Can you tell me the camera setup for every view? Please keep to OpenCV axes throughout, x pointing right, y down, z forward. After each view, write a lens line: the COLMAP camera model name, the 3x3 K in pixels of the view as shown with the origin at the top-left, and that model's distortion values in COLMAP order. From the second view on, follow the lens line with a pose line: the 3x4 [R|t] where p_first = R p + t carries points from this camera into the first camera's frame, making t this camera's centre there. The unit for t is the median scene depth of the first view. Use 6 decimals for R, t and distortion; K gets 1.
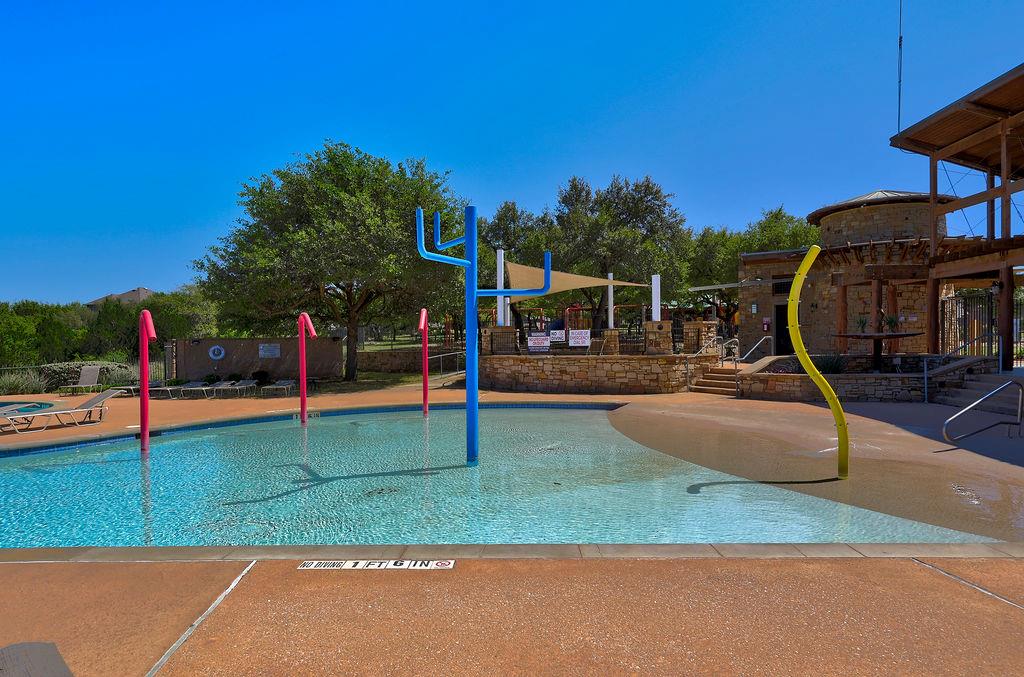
lens RADIAL K [[560.0, 0, 512.1], [0, 560.0, 339.6], [0, 0, 1]] dist [0.000391, -0.000013]
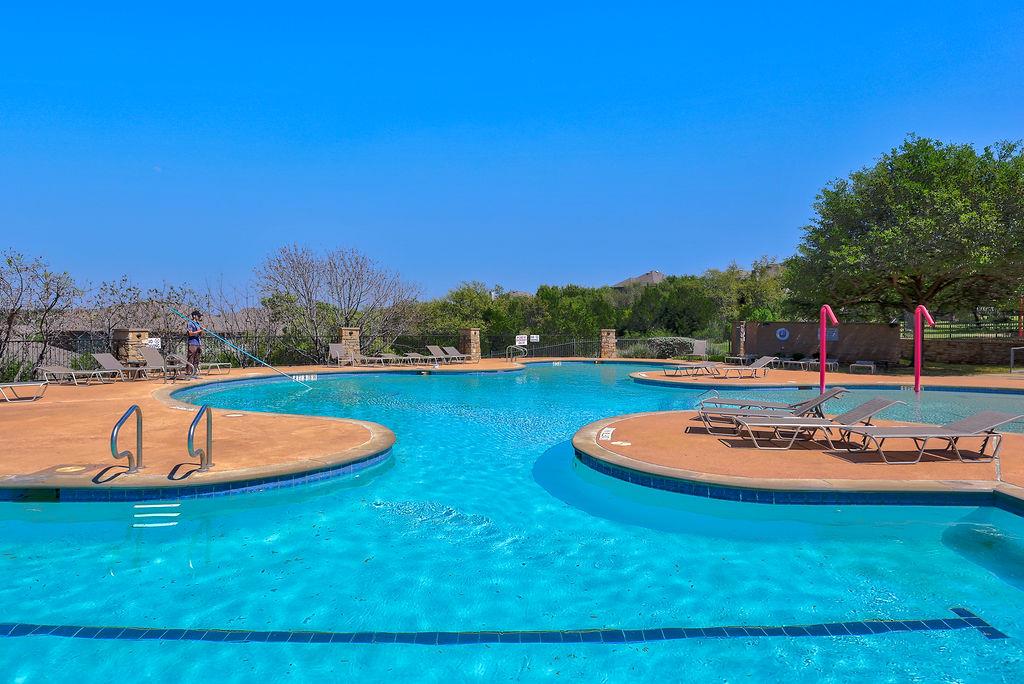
lens RADIAL K [[637.4, 0, 511.2], [0, 637.4, 332.6], [0, 0, 1]] dist [-0.002352, -0.000013]
pose [[0.733878, 0.039681, -0.678122, -0.044558], [-0.028302, 0.999212, 0.027840, -0.001273], [0.678692, -0.001239, 0.734422, -0.374041]]
